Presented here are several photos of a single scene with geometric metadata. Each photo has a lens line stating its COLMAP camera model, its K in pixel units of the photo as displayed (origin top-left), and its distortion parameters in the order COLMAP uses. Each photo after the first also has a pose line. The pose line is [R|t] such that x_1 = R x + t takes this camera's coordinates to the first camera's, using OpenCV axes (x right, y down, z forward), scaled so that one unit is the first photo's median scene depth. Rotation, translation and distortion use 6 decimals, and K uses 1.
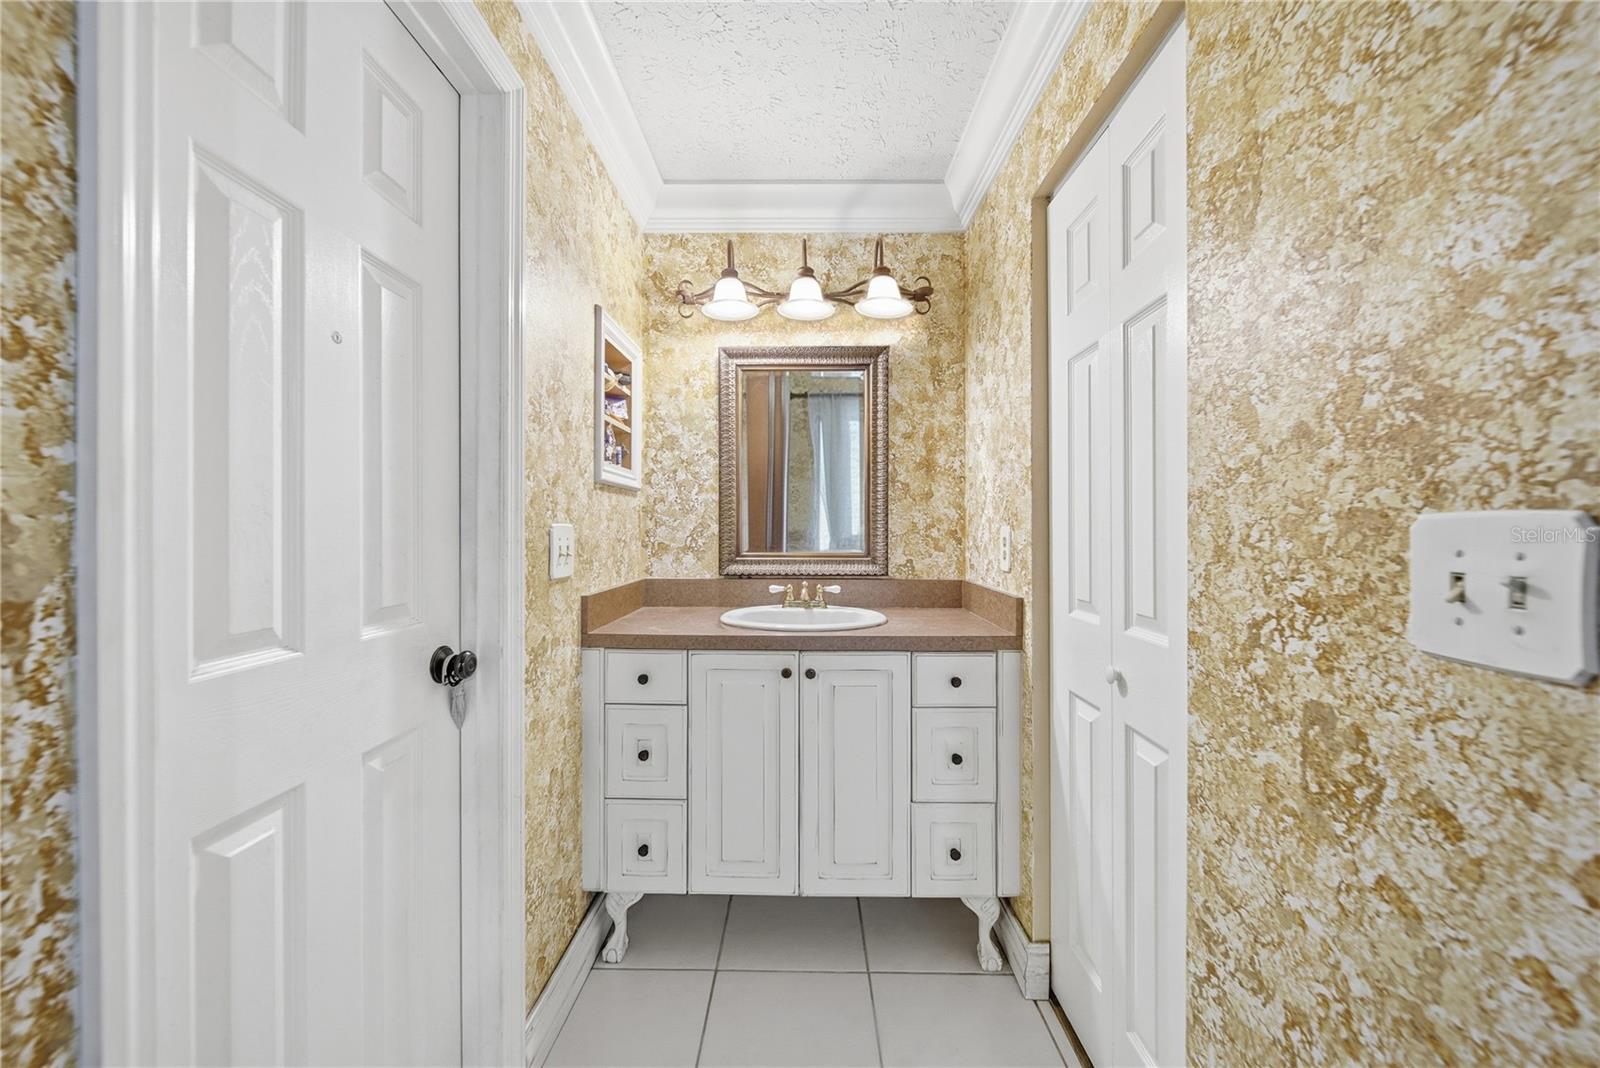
lens RADIAL K [[574.5, 0, 800.0], [0, 574.5, 534.0], [0, 0, 1]] dist [-0.004678, -0.000616]
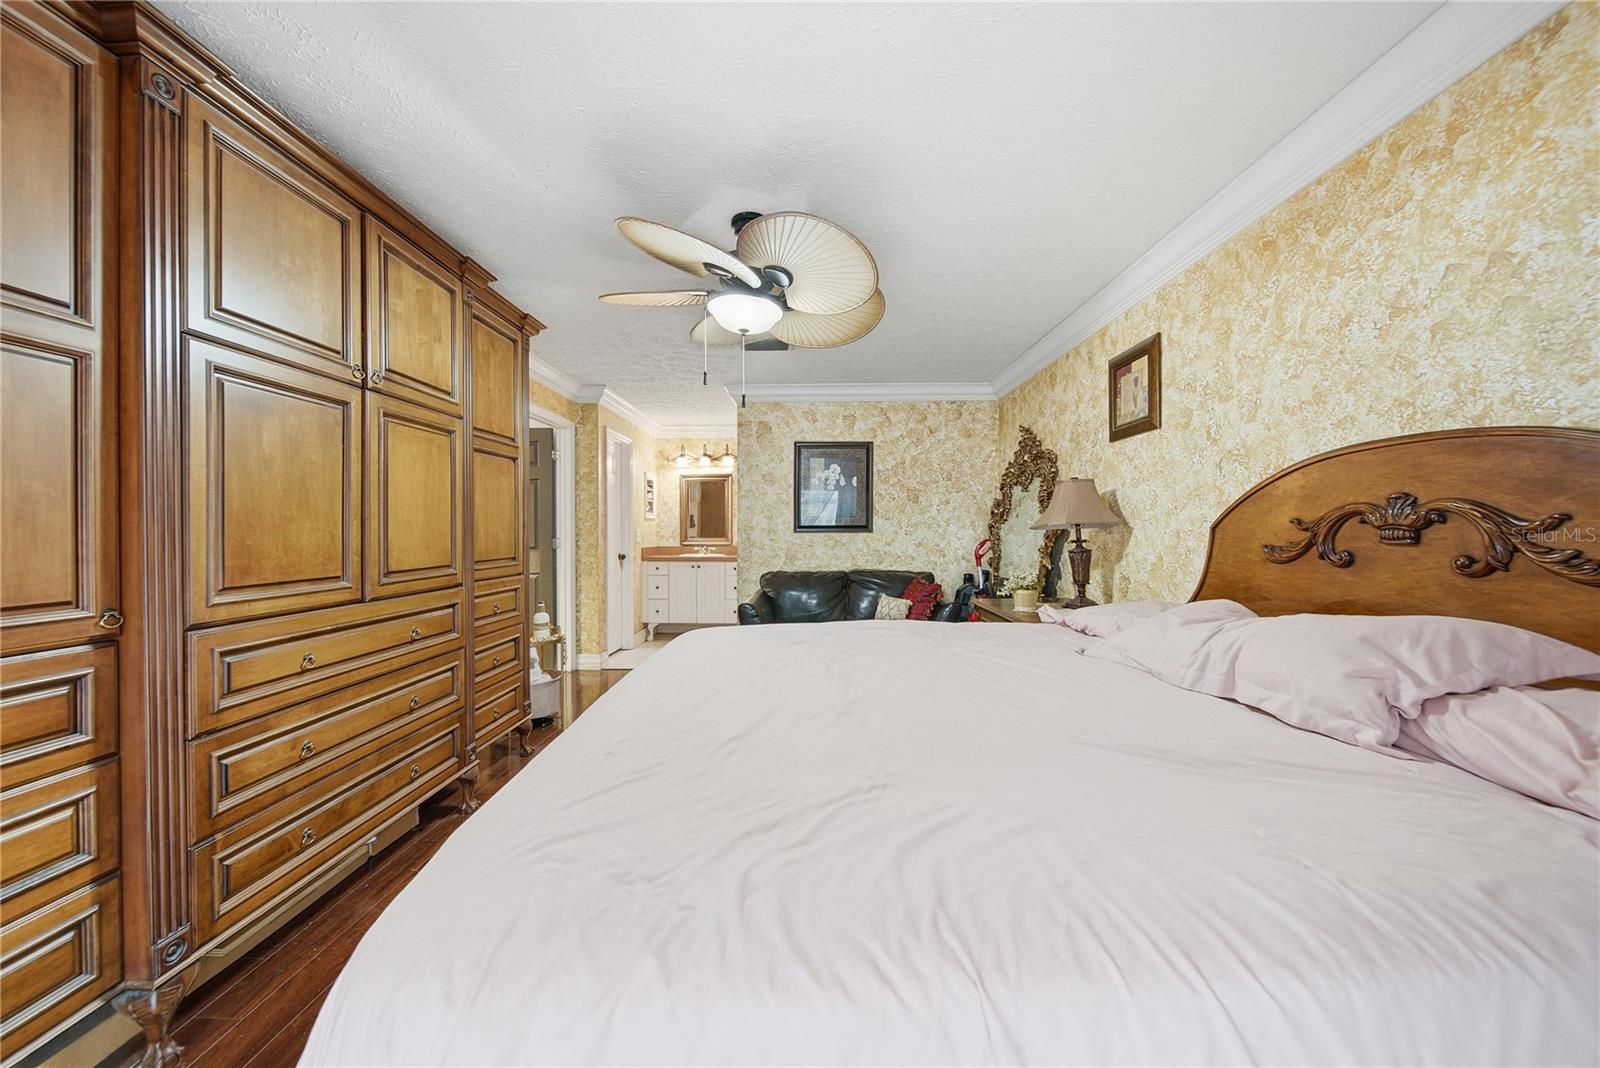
lens RADIAL K [[574.5, 0, 800.0], [0, 574.5, 534.0], [0, 0, 1]] dist [-0.004678, -0.000616]
pose [[0.999897, -0.002276, -0.014153, 0.580612], [0.002312, 0.999994, 0.002511, 0.003756], [0.014147, -0.002543, 0.999897, -2.229497]]
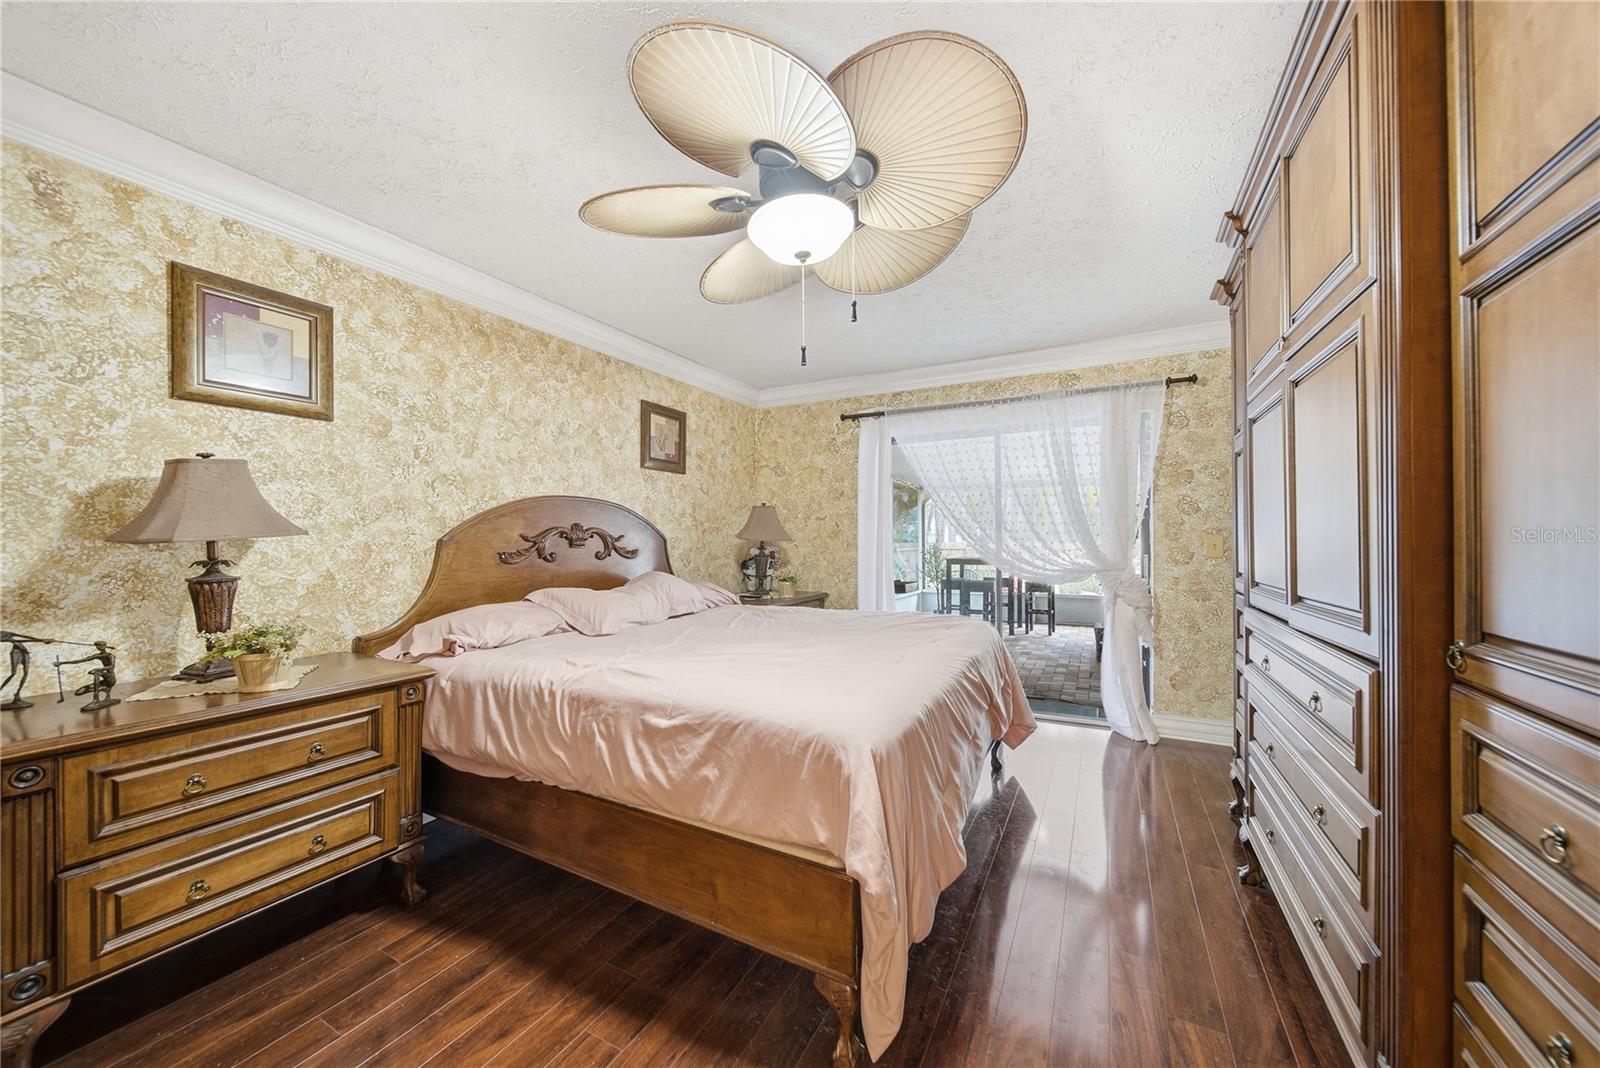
lens RADIAL K [[574.5, 0, 800.0], [0, 574.5, 534.0], [0, 0, 1]] dist [-0.004678, -0.000616]
pose [[-0.885149, 0.003662, 0.465292, 0.096595], [0.002735, 0.999993, -0.002666, -0.011179], [-0.465299, -0.001087, -0.885153, -0.423991]]
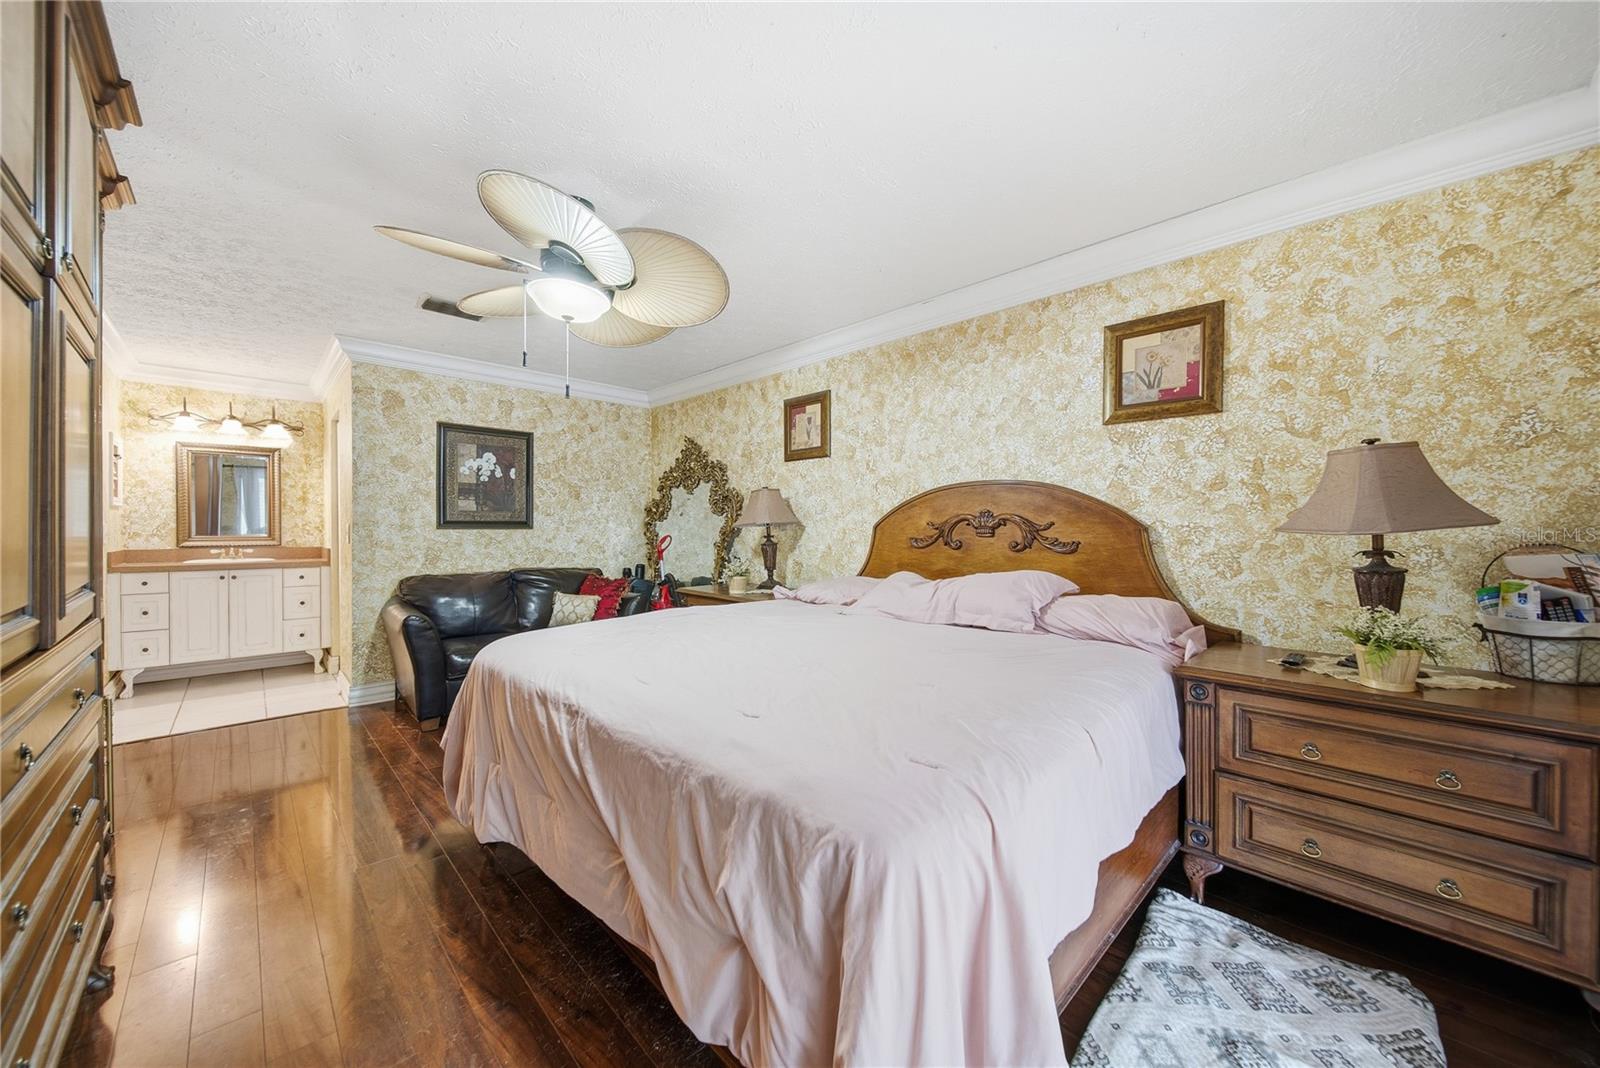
lens RADIAL K [[574.5, 0, 800.0], [0, 574.5, 534.0], [0, 0, 1]] dist [-0.004678, -0.000616]
pose [[0.711539, -0.006223, 0.702619, 0.018559], [-0.000738, 0.999954, 0.009603, 0.001174], [-0.702646, -0.007351, 0.711501, -2.177461]]
